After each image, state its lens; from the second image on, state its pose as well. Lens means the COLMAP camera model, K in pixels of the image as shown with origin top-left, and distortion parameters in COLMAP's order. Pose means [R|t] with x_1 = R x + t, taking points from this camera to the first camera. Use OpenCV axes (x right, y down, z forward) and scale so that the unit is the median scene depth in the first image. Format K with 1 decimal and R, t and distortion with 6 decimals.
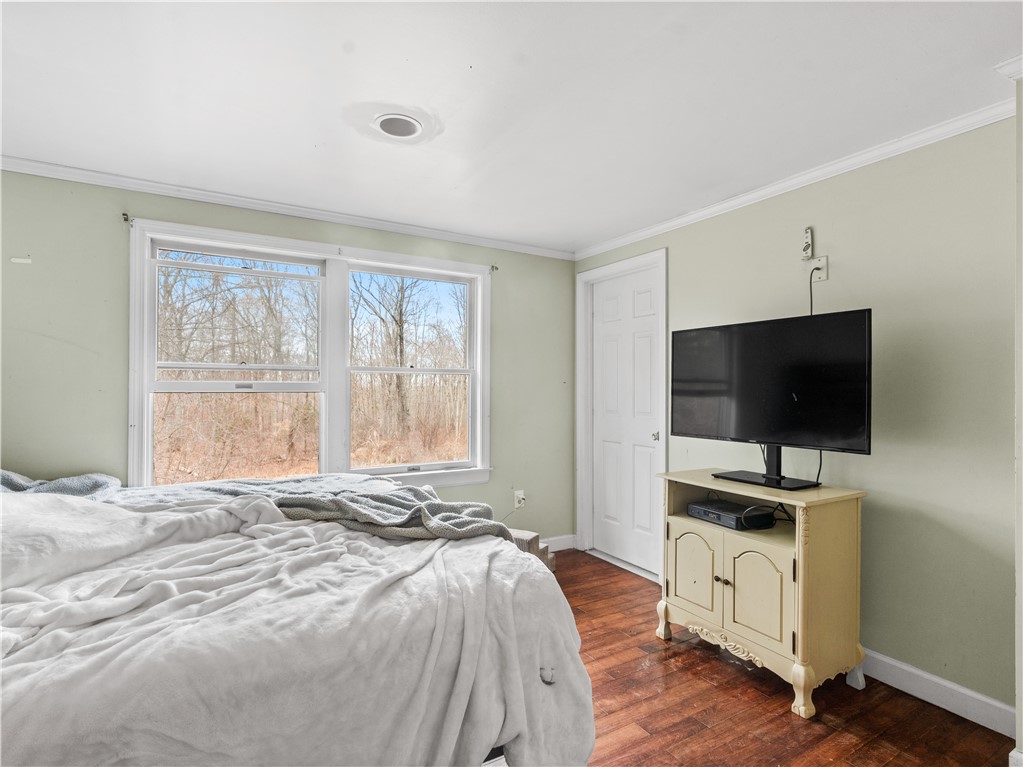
lens RADIAL K [[524.8, 0, 510.5], [0, 524.8, 387.9], [0, 0, 1]] dist [-0.009751, 0.002138]
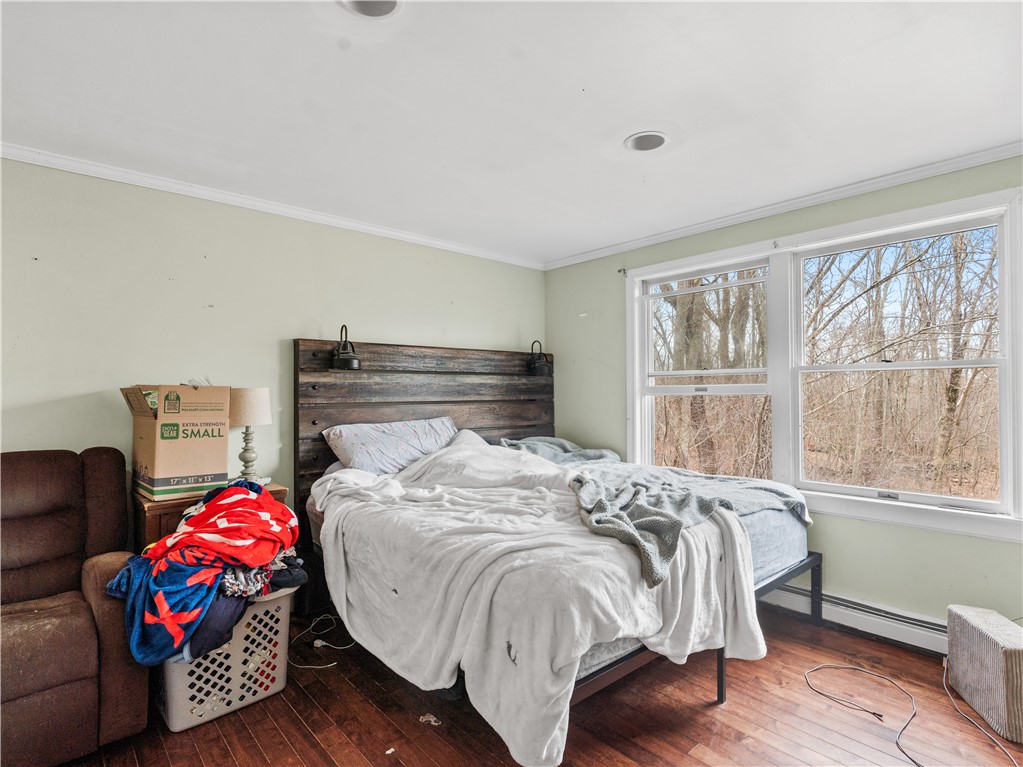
lens RADIAL K [[524.8, 0, 508.5], [0, 524.8, 385.6], [0, 0, 1]] dist [-0.009751, 0.002138]
pose [[0.193439, -0.018630, -0.980935, 0.584039], [0.005823, 0.999824, -0.017840, 0.007156], [0.981095, -0.002261, 0.193513, 0.408087]]
